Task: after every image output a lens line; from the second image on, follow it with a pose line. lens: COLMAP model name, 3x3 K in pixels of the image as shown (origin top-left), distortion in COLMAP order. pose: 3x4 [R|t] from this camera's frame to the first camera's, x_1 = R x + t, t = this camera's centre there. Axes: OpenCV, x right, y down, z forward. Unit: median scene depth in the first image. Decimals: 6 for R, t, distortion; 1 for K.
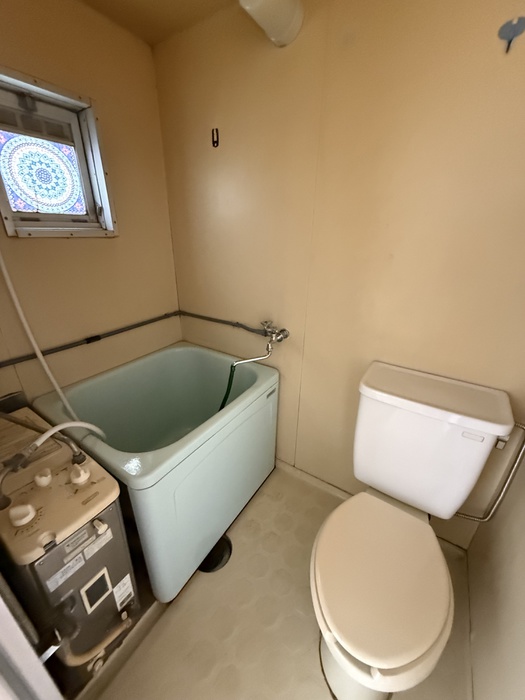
lens RADIAL K [[278.5, 0, 262.1], [0, 278.5, 347.8], [0, 0, 1]] dist [0.002232, -0.000114]
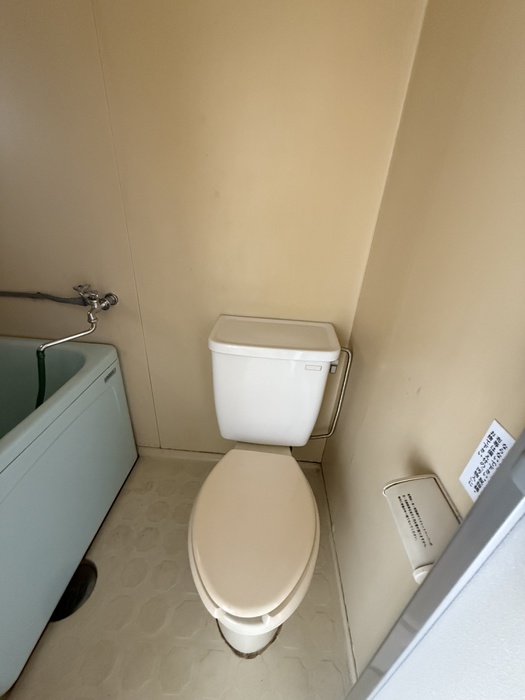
lens RADIAL K [[278.5, 0, 261.9], [0, 278.5, 348.8], [0, 0, 1]] dist [0.002232, -0.000114]
pose [[0.868613, -0.202014, 0.452439, 0.069164], [0.148844, 0.977323, 0.150618, 0.034887], [-0.472606, -0.063486, 0.878984, 0.095951]]
